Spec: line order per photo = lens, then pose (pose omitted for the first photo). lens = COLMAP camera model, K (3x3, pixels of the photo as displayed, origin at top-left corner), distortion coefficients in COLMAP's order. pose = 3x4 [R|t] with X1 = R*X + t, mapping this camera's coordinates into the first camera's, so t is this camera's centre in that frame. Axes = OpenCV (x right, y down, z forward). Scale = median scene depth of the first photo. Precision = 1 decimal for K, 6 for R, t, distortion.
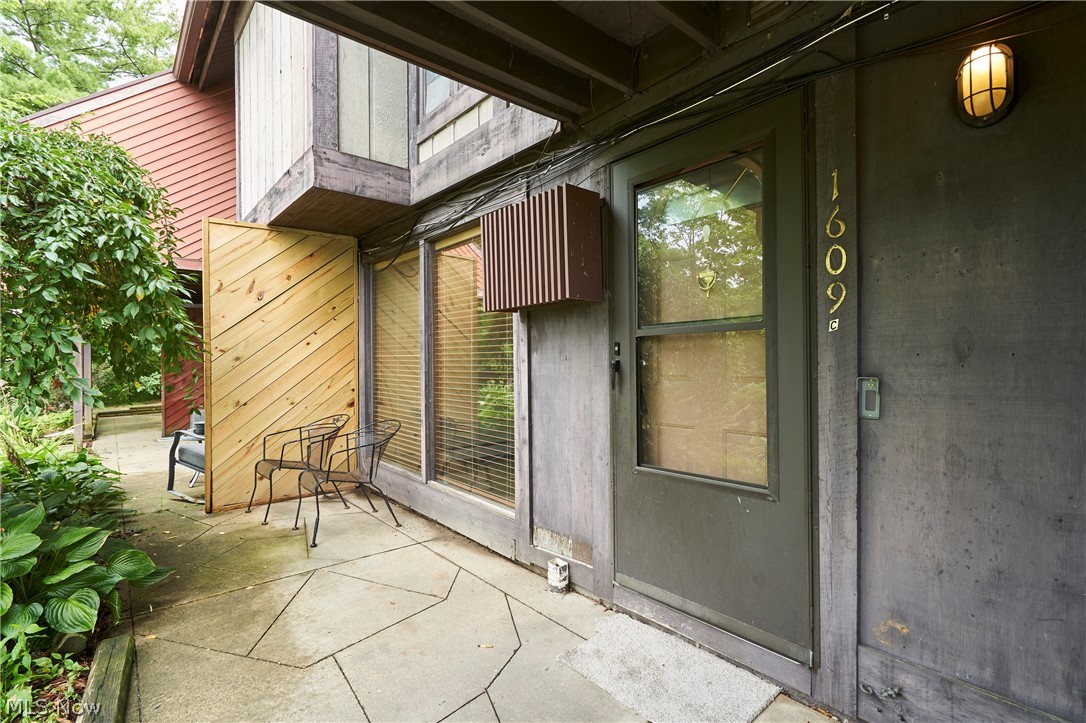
lens RADIAL K [[502.4, 0, 542.8], [0, 502.4, 358.6], [0, 0, 1]] dist [-0.000036, 0.000776]
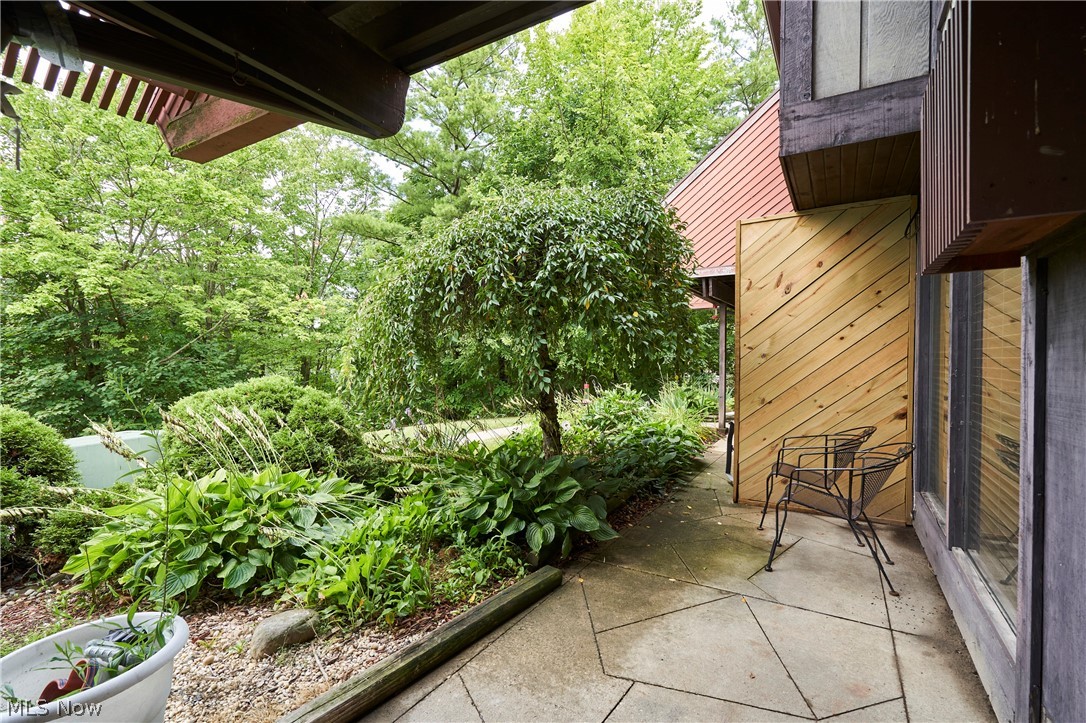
lens RADIAL K [[502.4, 0, 543.3], [0, 502.4, 361.2], [0, 0, 1]] dist [-0.000036, 0.000776]
pose [[0.328584, 0.014371, -0.944365, 0.221000], [-0.002136, 0.999893, 0.014472, -0.002791], [0.944472, -0.002738, 0.328580, 0.317176]]
